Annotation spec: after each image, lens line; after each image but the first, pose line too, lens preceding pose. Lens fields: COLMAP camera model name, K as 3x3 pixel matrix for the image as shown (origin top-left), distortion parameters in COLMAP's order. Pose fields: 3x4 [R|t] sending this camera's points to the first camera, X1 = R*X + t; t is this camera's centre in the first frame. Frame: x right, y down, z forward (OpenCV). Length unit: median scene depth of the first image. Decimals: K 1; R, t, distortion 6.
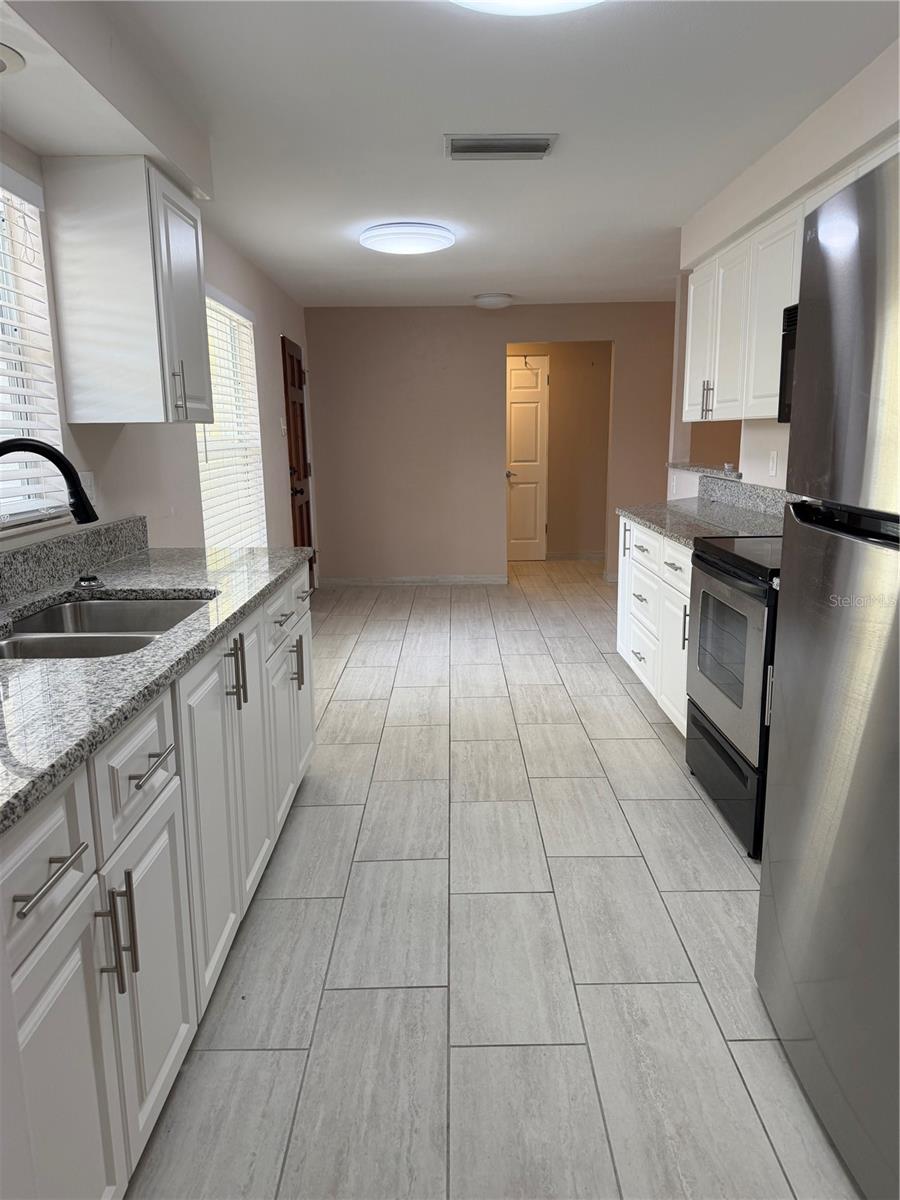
lens RADIAL K [[834.2, 0, 461.0], [0, 834.2, 600.3], [0, 0, 1]] dist [0.139483, -0.268299]
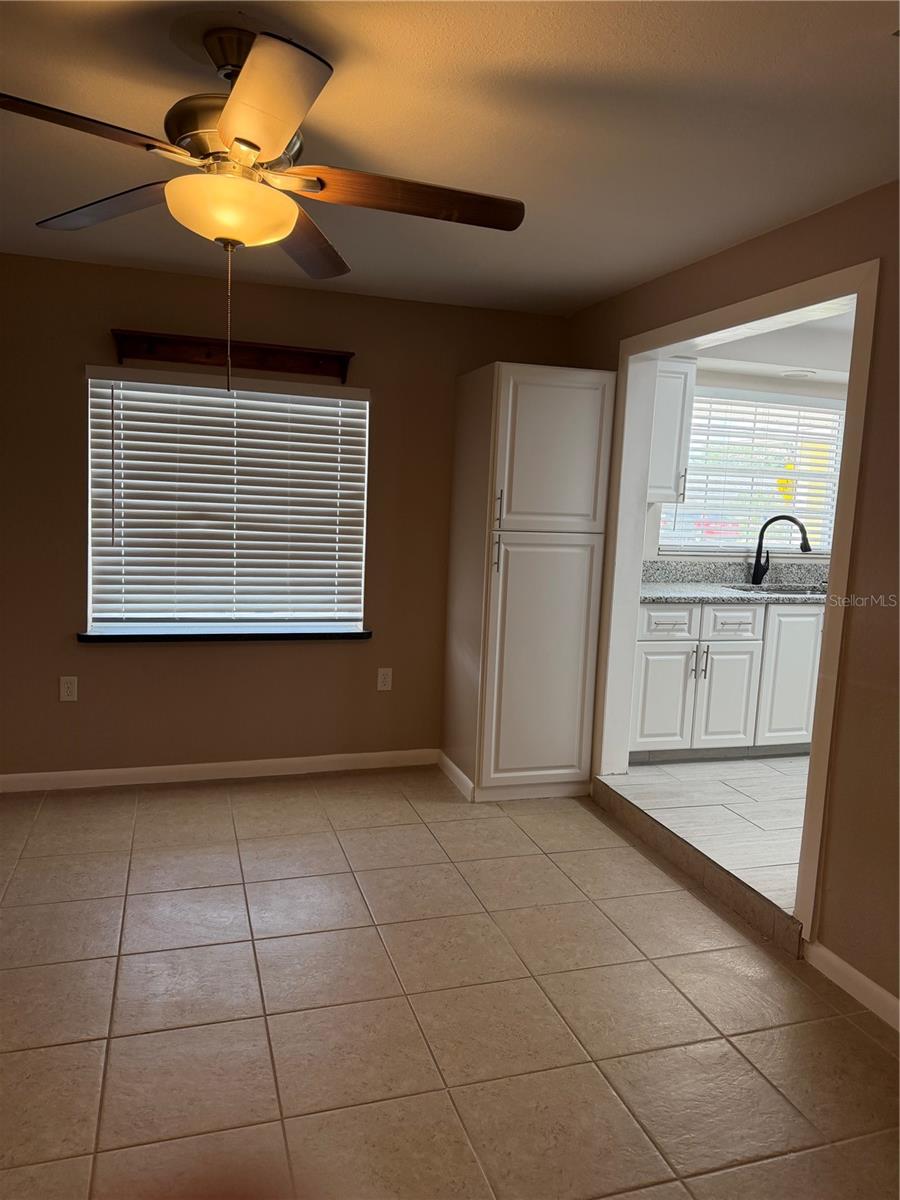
lens RADIAL K [[846.7, 0, 450.0], [0, 846.7, 600.0], [0, 0, 1]] dist [0.080392, -0.087171]
pose [[0.292946, 0.144862, -0.945091, 0.887058], [-0.235696, 0.968893, 0.075453, 0.051213], [0.926623, 0.200651, 0.317977, -0.370551]]
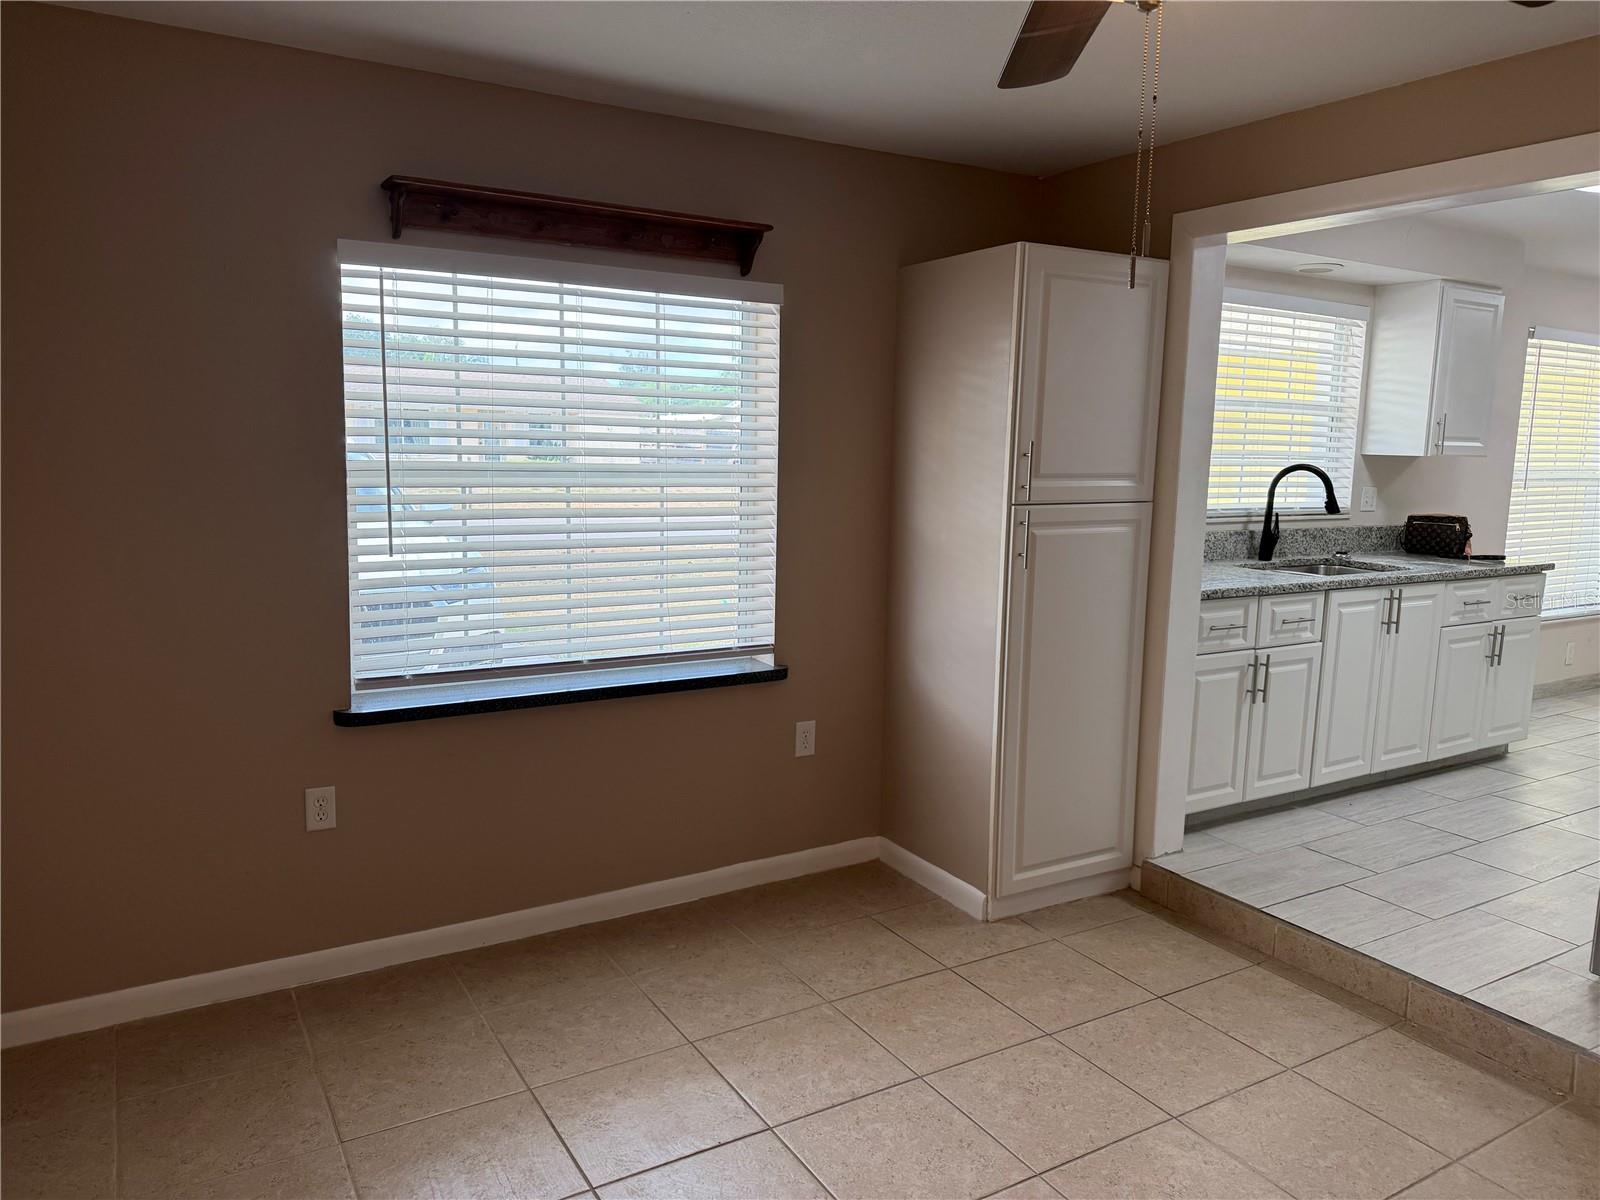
lens RADIAL K [[1138.4, 0, 810.8], [0, 1138.4, 589.6], [0, 0, 1]] dist [0.062984, -0.090556]
pose [[0.510330, 0.141295, -0.848292, 0.585370], [-0.199058, 0.979030, 0.043319, 0.096526], [0.836623, 0.146752, 0.527755, -0.627066]]
